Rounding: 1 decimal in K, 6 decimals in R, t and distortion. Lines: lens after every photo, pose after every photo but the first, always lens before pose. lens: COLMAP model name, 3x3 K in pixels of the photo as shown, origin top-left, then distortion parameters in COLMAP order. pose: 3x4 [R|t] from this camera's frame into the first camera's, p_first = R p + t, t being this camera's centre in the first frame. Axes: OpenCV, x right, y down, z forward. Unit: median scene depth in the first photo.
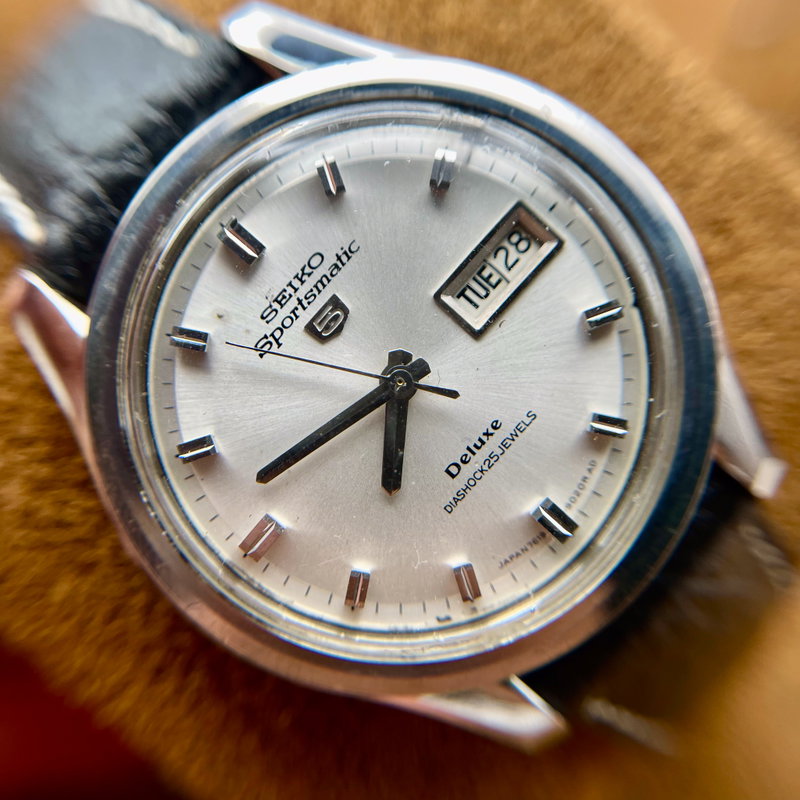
lens RADIAL K [[1065.8, 0, 403.9], [0, 1065.8, 409.1], [0, 0, 1]] dist [0.501723, 0.000000]
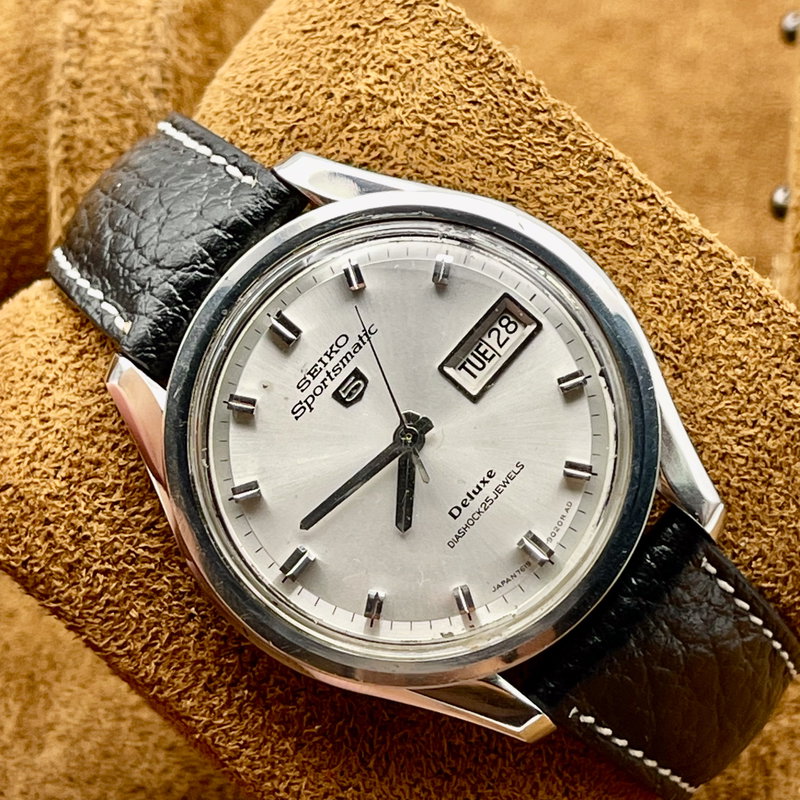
lens RADIAL K [[2705.8, 0, 361.3], [0, 2705.8, 435.2], [0, 0, 1]] dist [0.039042, 0.000000]
pose [[0.996780, -0.006751, -0.079903, 0.184358], [-0.002815, 0.992890, -0.119001, 0.333048], [0.080138, 0.118843, 0.989674, -2.015986]]
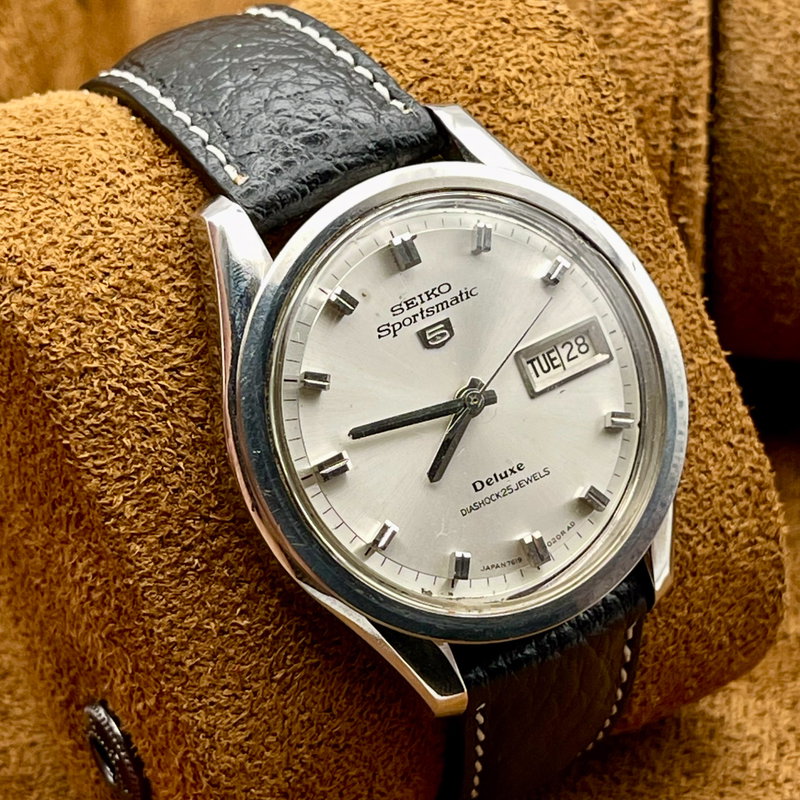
lens RADIAL K [[2705.8, 0, 396.8], [0, 2705.8, 438.1], [0, 0, 1]] dist [0.039042, 0.000000]
pose [[0.859504, 0.419876, 0.291476, -0.975588], [-0.355289, 0.900744, -0.249860, 0.827811], [-0.367455, 0.111198, 0.923370, -1.872758]]
